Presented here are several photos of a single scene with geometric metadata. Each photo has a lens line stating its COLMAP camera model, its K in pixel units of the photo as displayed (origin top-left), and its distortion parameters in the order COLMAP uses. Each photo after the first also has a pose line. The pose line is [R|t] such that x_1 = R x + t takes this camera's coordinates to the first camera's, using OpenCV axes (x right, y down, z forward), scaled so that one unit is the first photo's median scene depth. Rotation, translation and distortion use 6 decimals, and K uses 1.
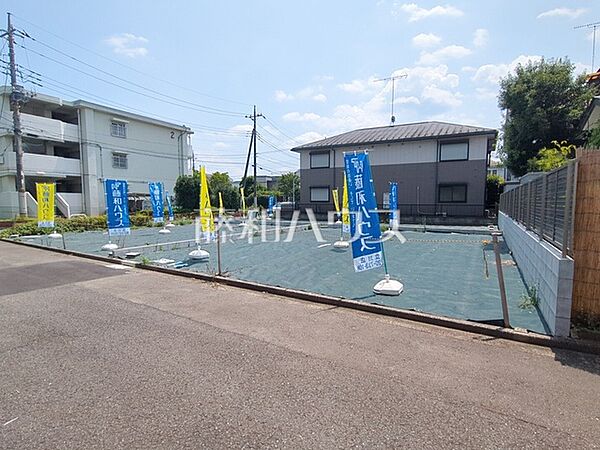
lens RADIAL K [[325.6, 0, 308.8], [0, 325.6, 211.7], [0, 0, 1]] dist [0.001391, -0.000545]
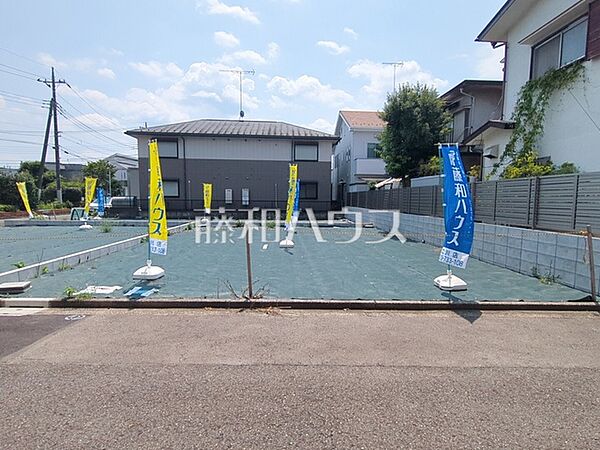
lens RADIAL K [[315.6, 0, 301.2], [0, 315.6, 230.5], [0, 0, 1]] dist [0.001187, -0.001063]
pose [[0.839678, -0.047232, 0.541027, -0.147765], [0.006539, 0.997018, 0.076892, -0.003149], [-0.543045, -0.061026, 0.837483, 0.091243]]
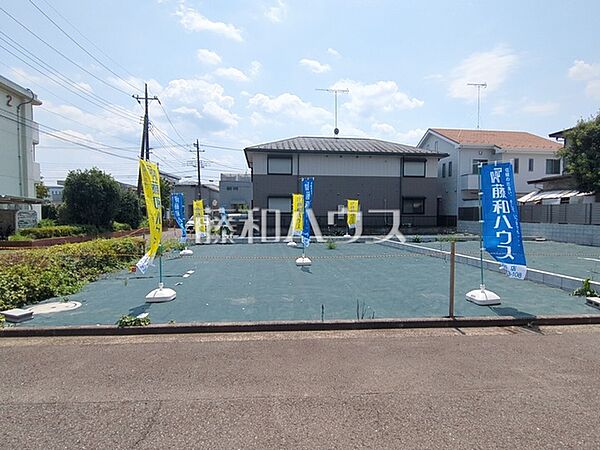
lens RADIAL K [[324.6, 0, 300.0], [0, 324.6, 225.0], [0, 0, 1]] dist [0.001326, -0.000565]
pose [[0.804587, -0.020188, 0.593491, -0.501182], [0.019780, 0.999778, 0.007193, -0.005837], [-0.593505, 0.005952, 0.804808, 0.311845]]
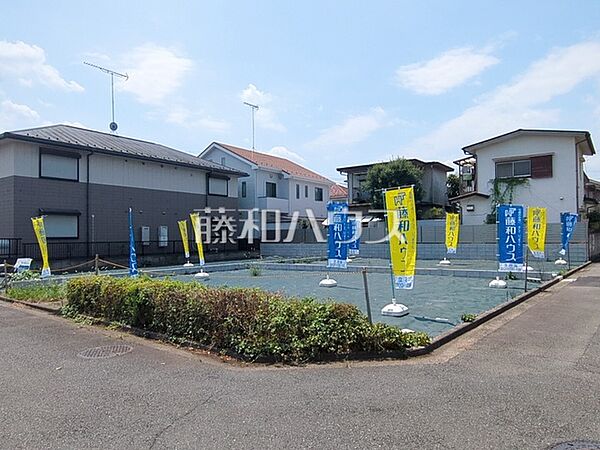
lens RADIAL K [[424.6, 0, 300.0], [0, 424.6, 225.0], [0, 0, 1]] dist [0.002026, 0.000069]
pose [[0.118463, 0.026227, 0.992612, -0.753631], [0.043081, 0.998574, -0.031526, -0.014165], [-0.992023, 0.046497, 0.117164, 0.564541]]
